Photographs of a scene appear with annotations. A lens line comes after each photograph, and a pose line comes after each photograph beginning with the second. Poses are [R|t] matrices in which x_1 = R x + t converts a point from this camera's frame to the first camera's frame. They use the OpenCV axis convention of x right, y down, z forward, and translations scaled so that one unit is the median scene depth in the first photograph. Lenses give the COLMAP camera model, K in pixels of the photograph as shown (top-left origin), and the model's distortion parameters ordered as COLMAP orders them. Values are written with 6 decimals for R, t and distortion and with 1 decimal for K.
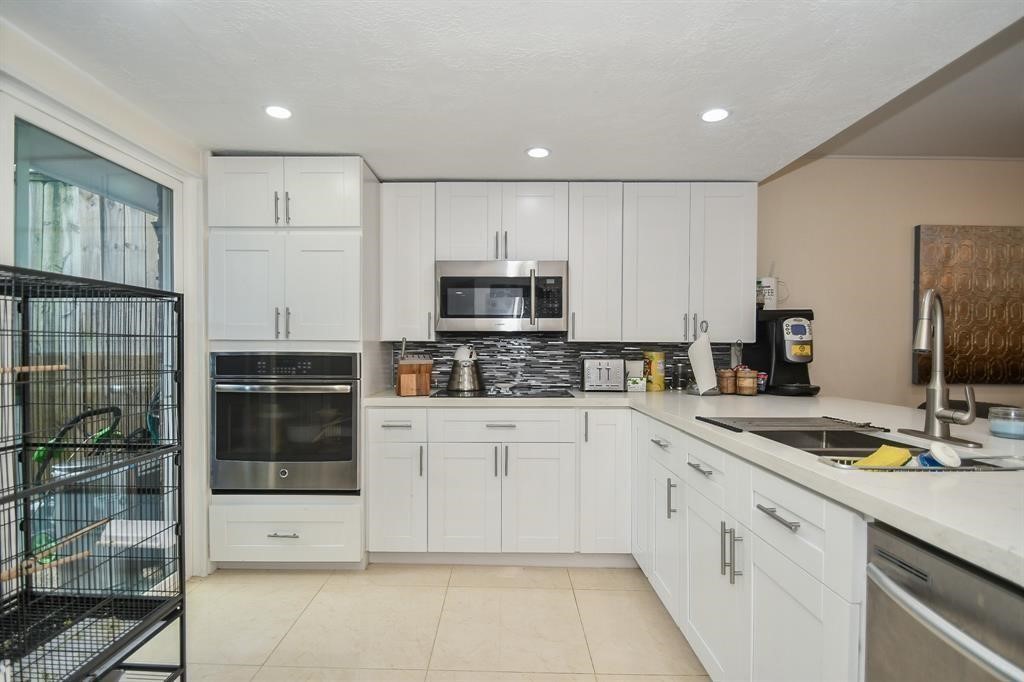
lens RADIAL K [[490.6, 0, 509.7], [0, 490.6, 346.0], [0, 0, 1]] dist [-0.003915, -0.000708]
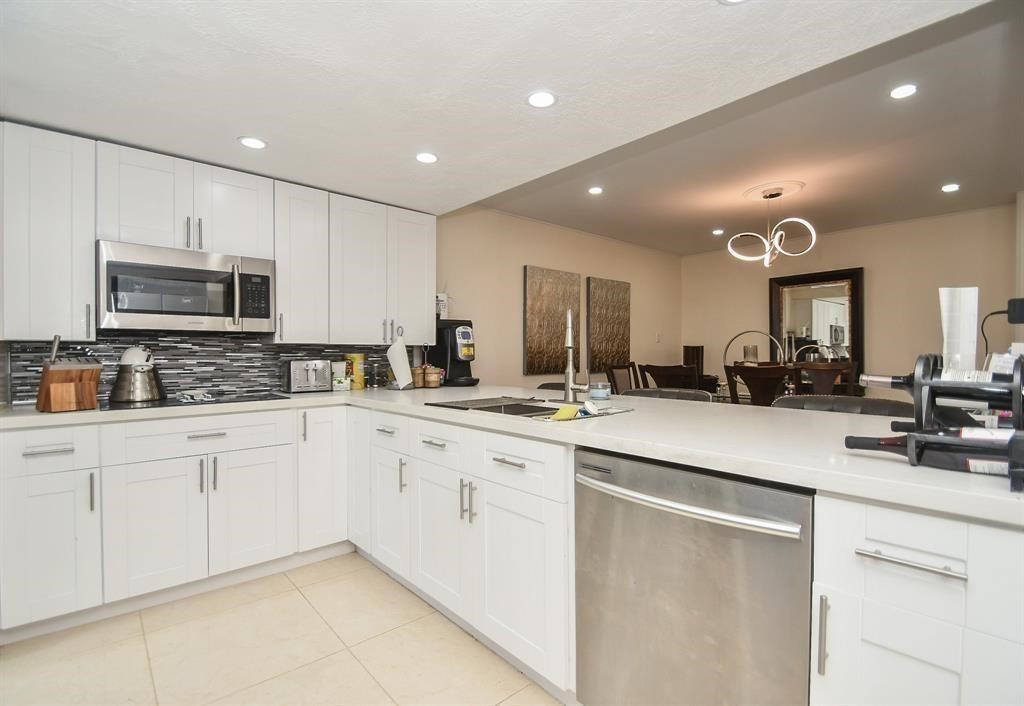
lens RADIAL K [[479.8, 0, 494.1], [0, 479.8, 354.3], [0, 0, 1]] dist [0.023665, -0.000240]
pose [[0.757866, -0.006004, 0.652382, -0.180697], [0.005417, 0.999981, 0.002911, 0.013145], [-0.652387, 0.001328, 0.757885, -0.013979]]
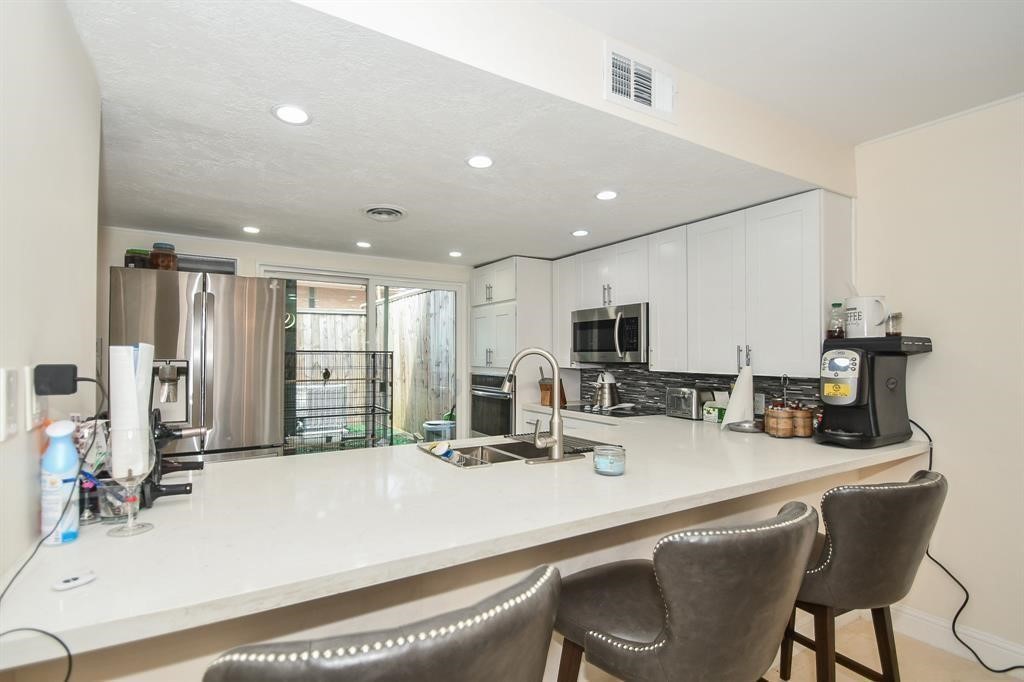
lens RADIAL K [[490.6, 0, 509.7], [0, 490.6, 346.0], [0, 0, 1]] dist [-0.003915, -0.000708]
pose [[0.511335, -0.020023, -0.859148, 0.952327], [0.000364, 0.999733, -0.023083, -0.041088], [0.859382, 0.011491, 0.511206, 0.134732]]
